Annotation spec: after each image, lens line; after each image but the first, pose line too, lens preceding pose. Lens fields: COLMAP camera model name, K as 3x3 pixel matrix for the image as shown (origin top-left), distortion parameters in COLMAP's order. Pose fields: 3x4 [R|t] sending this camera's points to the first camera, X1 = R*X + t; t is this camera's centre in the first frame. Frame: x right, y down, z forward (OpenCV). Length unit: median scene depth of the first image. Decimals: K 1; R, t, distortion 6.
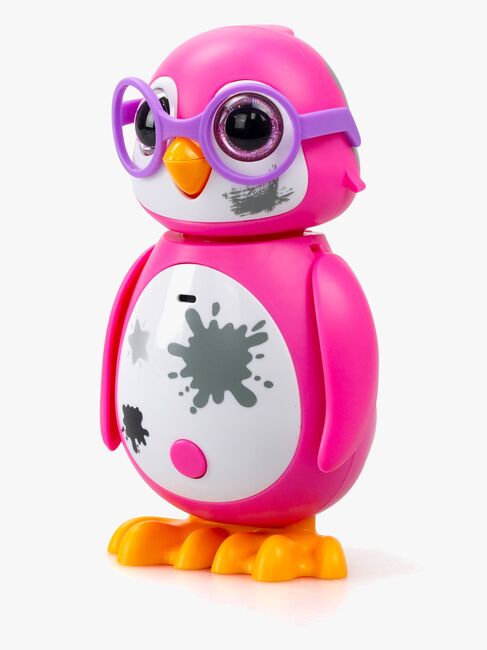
lens RADIAL K [[4171.5, 0, 243.5], [0, 4171.5, 325.0], [0, 0, 1]] dist [-0.460217, -13.204058]
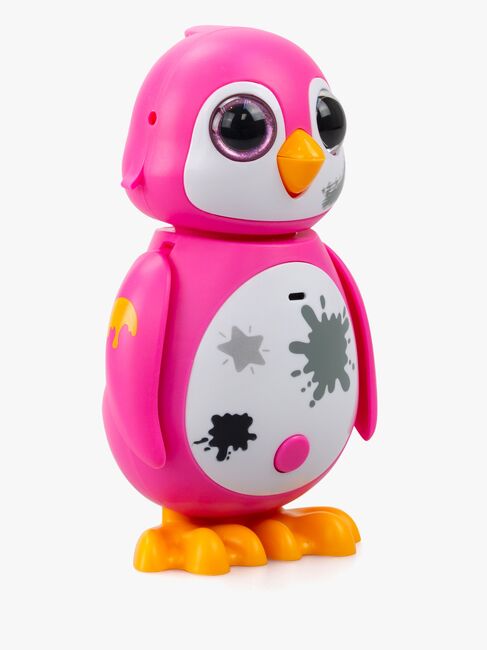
lens RADIAL K [[4171.5, 0, 243.5], [0, 4171.5, 325.0], [0, 0, 1]] dist [-0.460217, -13.204058]
pose [[0.361179, -0.129858, 0.923410, -0.960555], [0.112162, 0.989116, 0.095228, -0.097964], [-0.925726, 0.069177, 0.371813, 0.635748]]
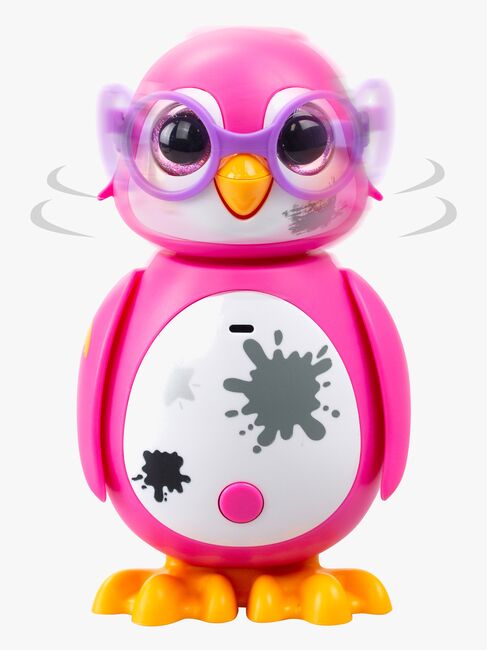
lens RADIAL K [[4171.5, 0, 243.5], [0, 4171.5, 325.0], [0, 0, 1]] dist [-0.460217, -13.204058]
pose [[0.850083, -0.081514, 0.520301, -0.490843], [0.072491, 0.996656, 0.037706, -0.041744], [-0.521635, 0.005664, 0.853150, 0.218699]]
